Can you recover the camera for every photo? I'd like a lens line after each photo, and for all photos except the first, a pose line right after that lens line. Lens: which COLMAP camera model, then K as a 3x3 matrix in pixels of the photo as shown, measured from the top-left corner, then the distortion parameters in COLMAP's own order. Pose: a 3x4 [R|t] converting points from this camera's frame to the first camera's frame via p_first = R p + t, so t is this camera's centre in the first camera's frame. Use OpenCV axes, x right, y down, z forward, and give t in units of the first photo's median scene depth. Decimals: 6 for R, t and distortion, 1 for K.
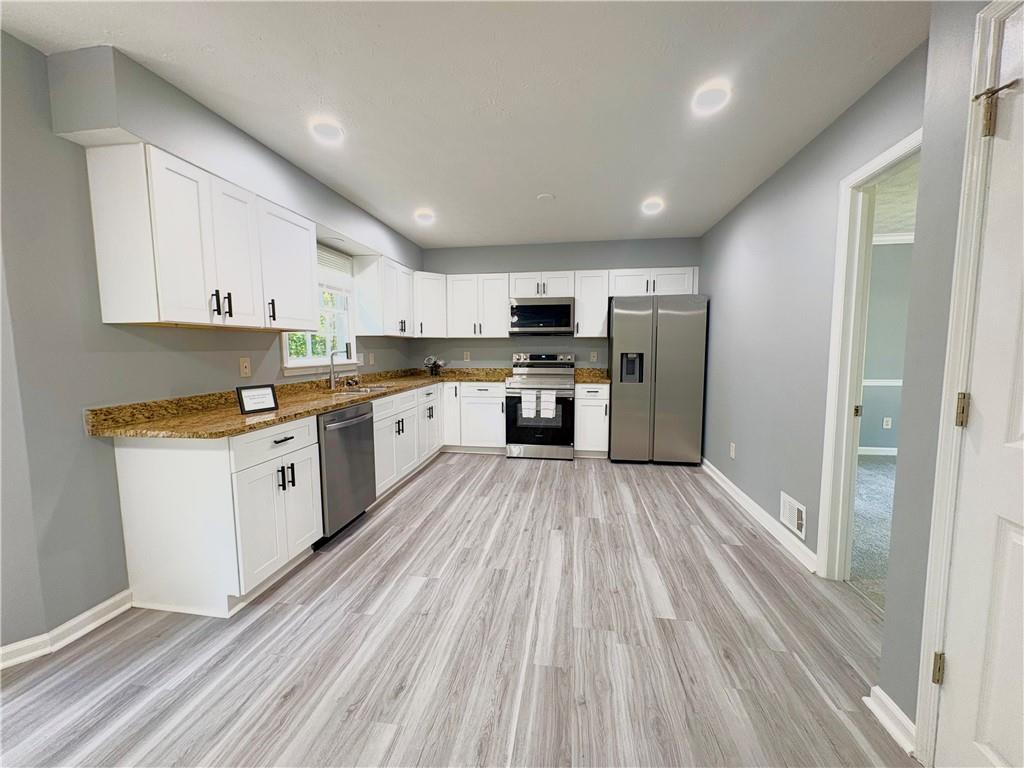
lens RADIAL K [[407.6, 0, 512.5], [0, 407.6, 384.7], [0, 0, 1]] dist [-0.001419, 0.000250]
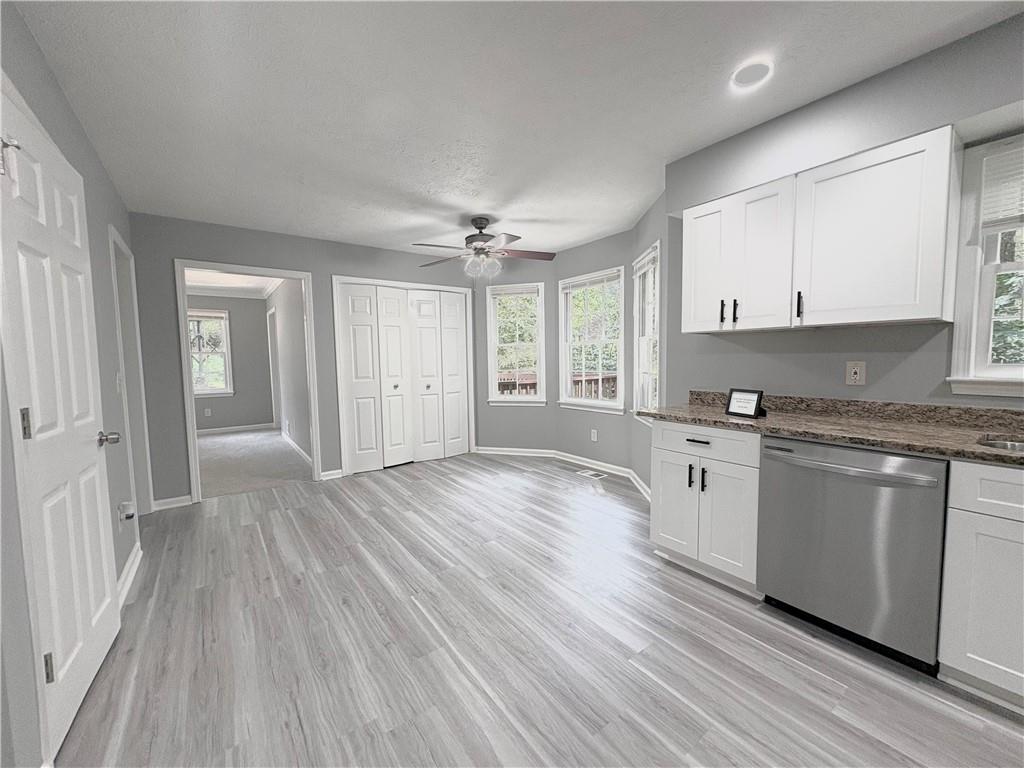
lens RADIAL K [[407.6, 0, 511.6], [0, 407.6, 387.3], [0, 0, 1]] dist [-0.001419, 0.000250]
pose [[-0.706206, 0.070876, -0.704449, 0.372147], [-0.046284, 0.988227, 0.145827, -0.097491], [0.706491, 0.135589, -0.694612, 1.041806]]
